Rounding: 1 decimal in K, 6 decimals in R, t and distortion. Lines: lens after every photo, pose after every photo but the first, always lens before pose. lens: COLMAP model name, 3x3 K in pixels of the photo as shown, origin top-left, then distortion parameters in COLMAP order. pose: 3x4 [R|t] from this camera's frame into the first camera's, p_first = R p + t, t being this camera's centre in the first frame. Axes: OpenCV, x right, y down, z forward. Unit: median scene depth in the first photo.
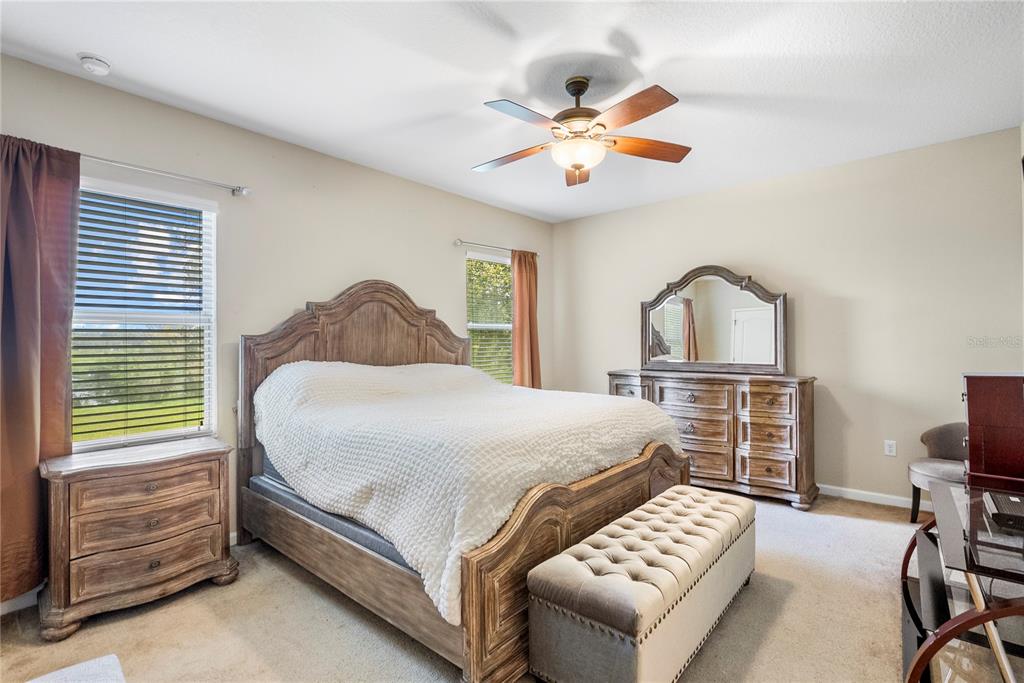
lens RADIAL K [[469.8, 0, 508.6], [0, 469.8, 338.1], [0, 0, 1]] dist [-0.000741, 0.000179]
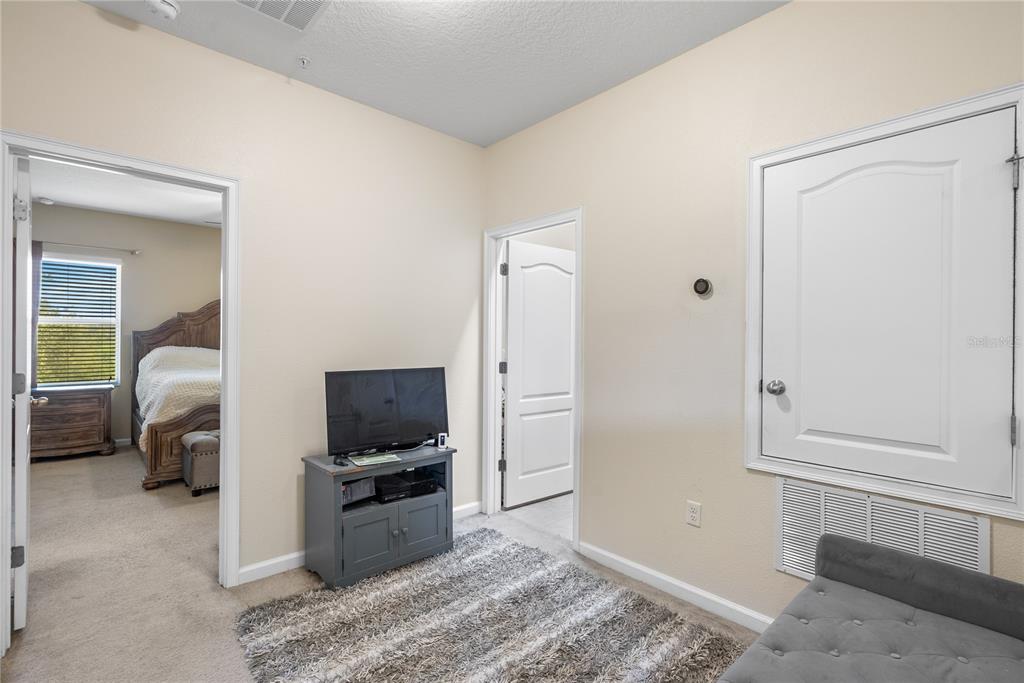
lens RADIAL K [[469.8, 0, 515.5], [0, 469.8, 343.3], [0, 0, 1]] dist [-0.000741, 0.000179]
pose [[0.990588, 0.012339, -0.136321, 1.365665], [-0.011931, 0.999922, 0.003807, 0.020248], [0.136357, -0.002144, 0.990657, -0.723766]]
